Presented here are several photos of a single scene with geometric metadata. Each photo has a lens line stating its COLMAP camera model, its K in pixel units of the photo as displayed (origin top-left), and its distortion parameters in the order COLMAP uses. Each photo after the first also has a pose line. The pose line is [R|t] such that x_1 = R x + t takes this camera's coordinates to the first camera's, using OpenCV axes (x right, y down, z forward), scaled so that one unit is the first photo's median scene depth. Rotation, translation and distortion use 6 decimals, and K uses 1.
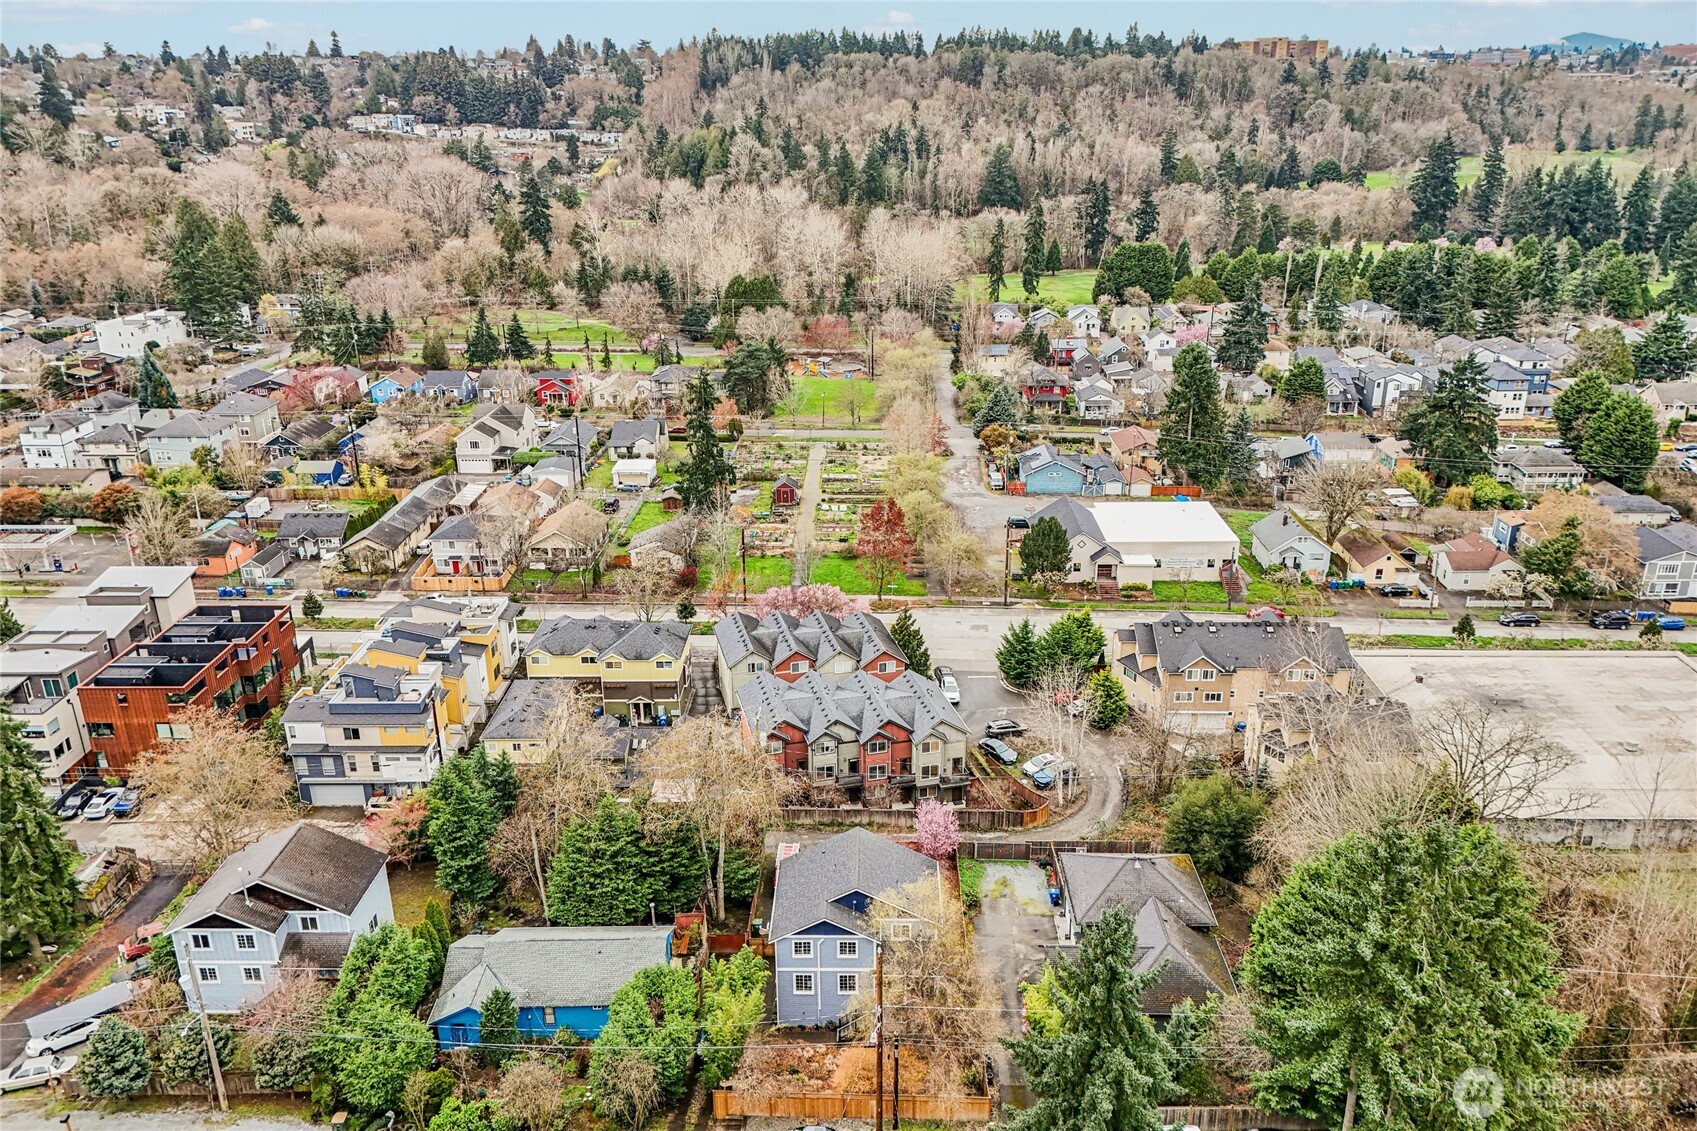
lens RADIAL K [[1235.5, 0, 857.2], [0, 1235.5, 567.1], [0, 0, 1]] dist [0.061872, -0.063684]
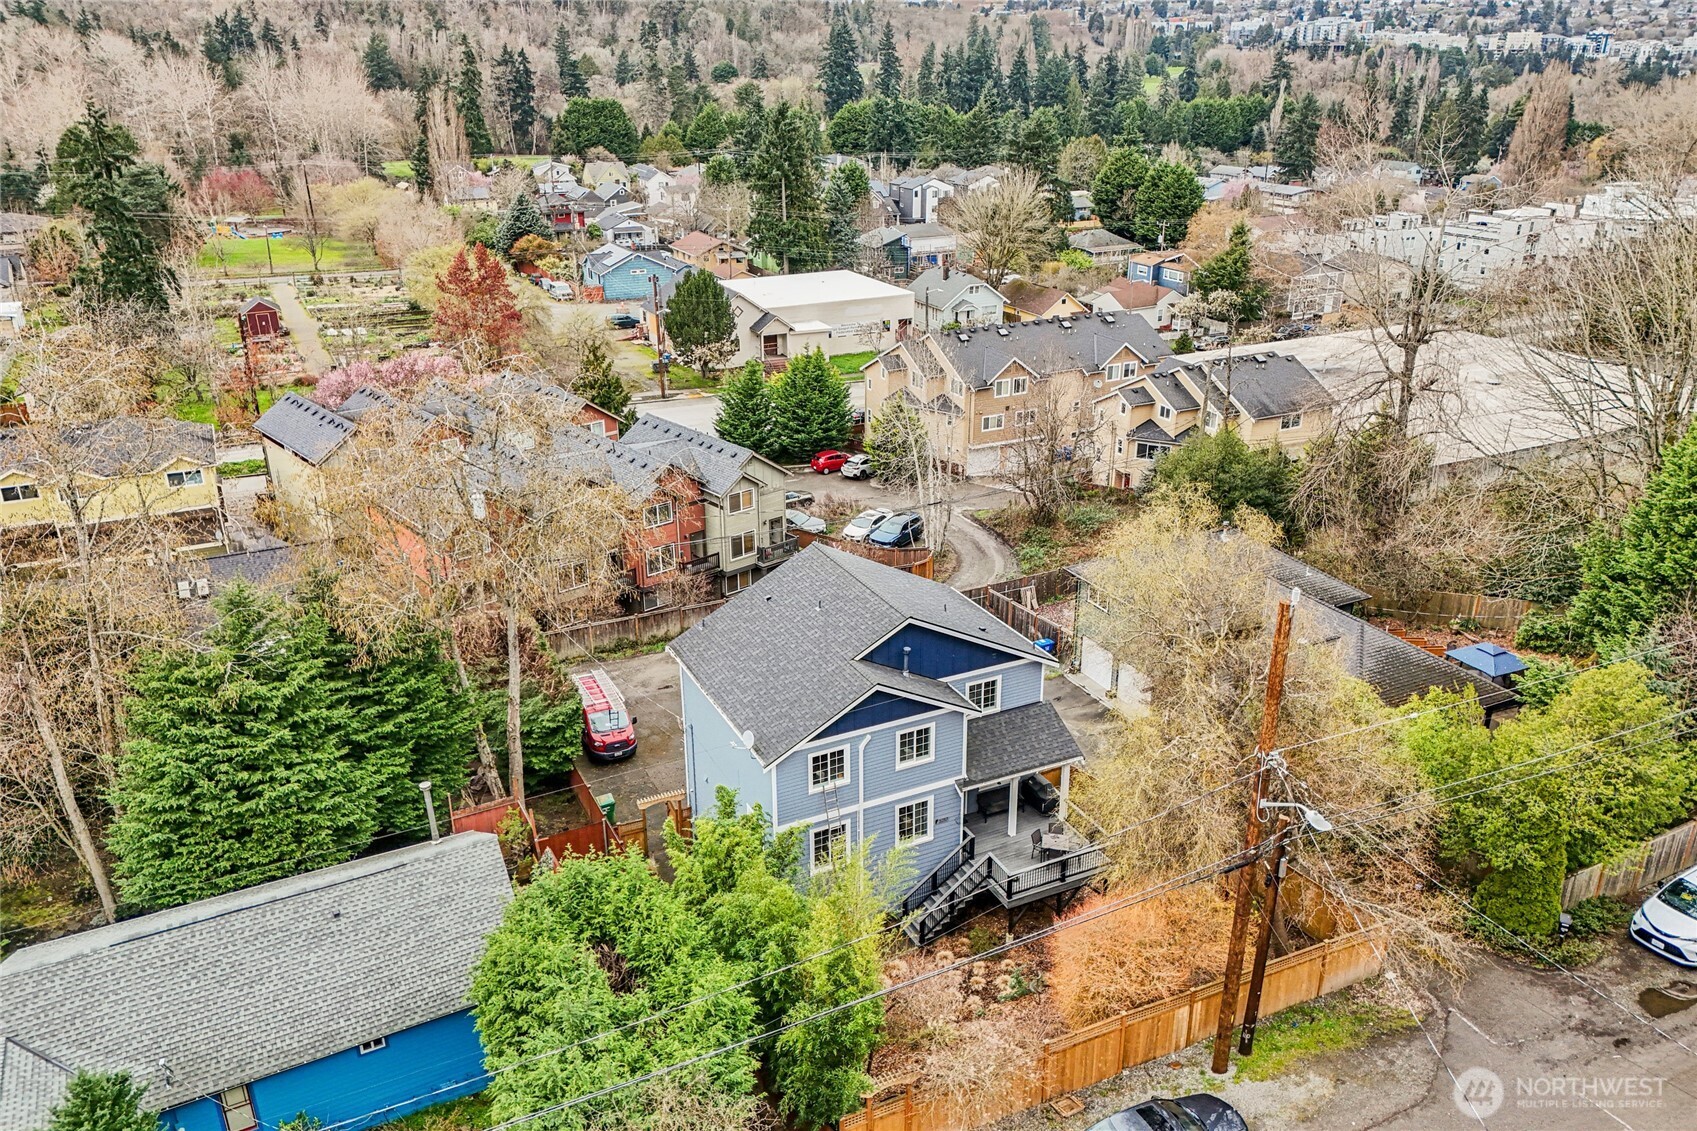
lens RADIAL K [[1265.7, 0, 852.4], [0, 1265.7, 566.3], [0, 0, 1]] dist [0.071169, -0.068183]
pose [[0.891374, -0.173752, 0.418644, -0.082430], [0.164928, 0.984629, 0.057492, 0.079479], [-0.422198, 0.017799, 0.906329, 0.218429]]
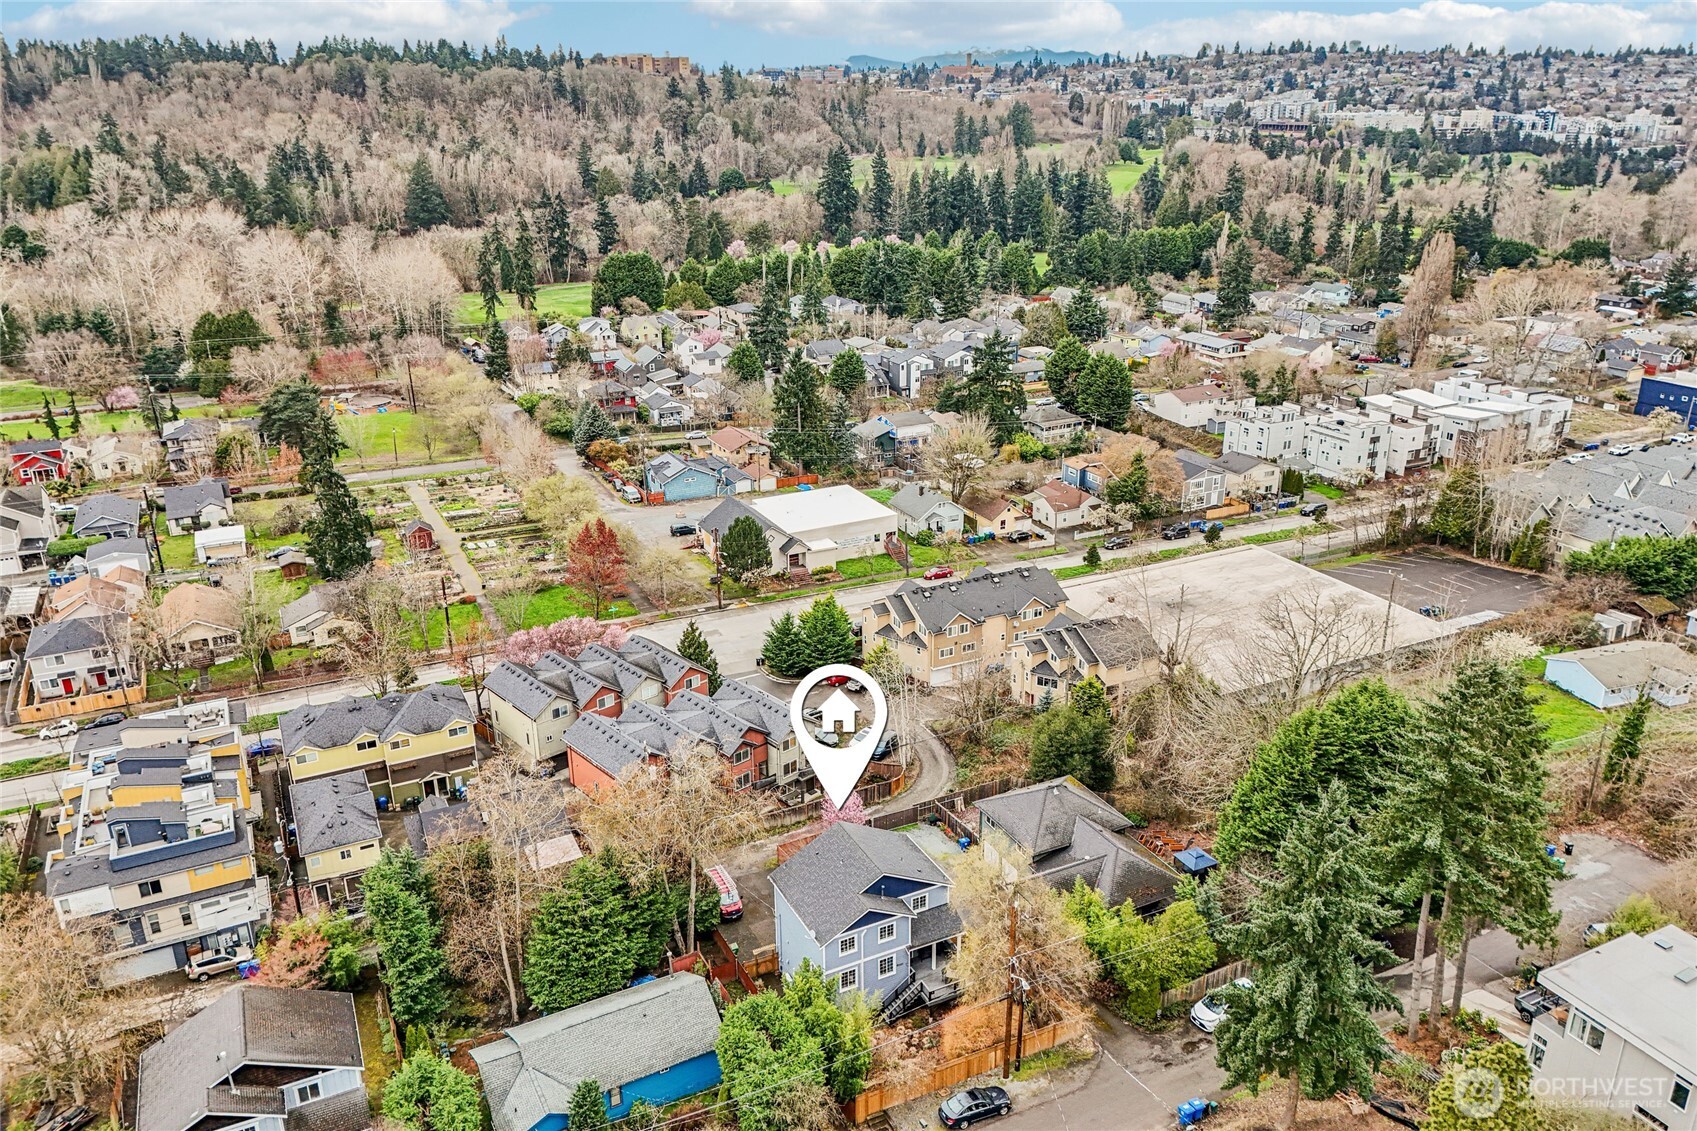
lens RADIAL K [[1235.5, 0, 857.2], [0, 1235.5, 567.1], [0, 0, 1]] dist [0.061872, -0.063684]
pose [[0.887913, -0.166518, 0.428815, -0.160303], [0.170555, 0.984912, 0.029308, -0.010083], [-0.427225, 0.047113, 0.902917, 0.023743]]
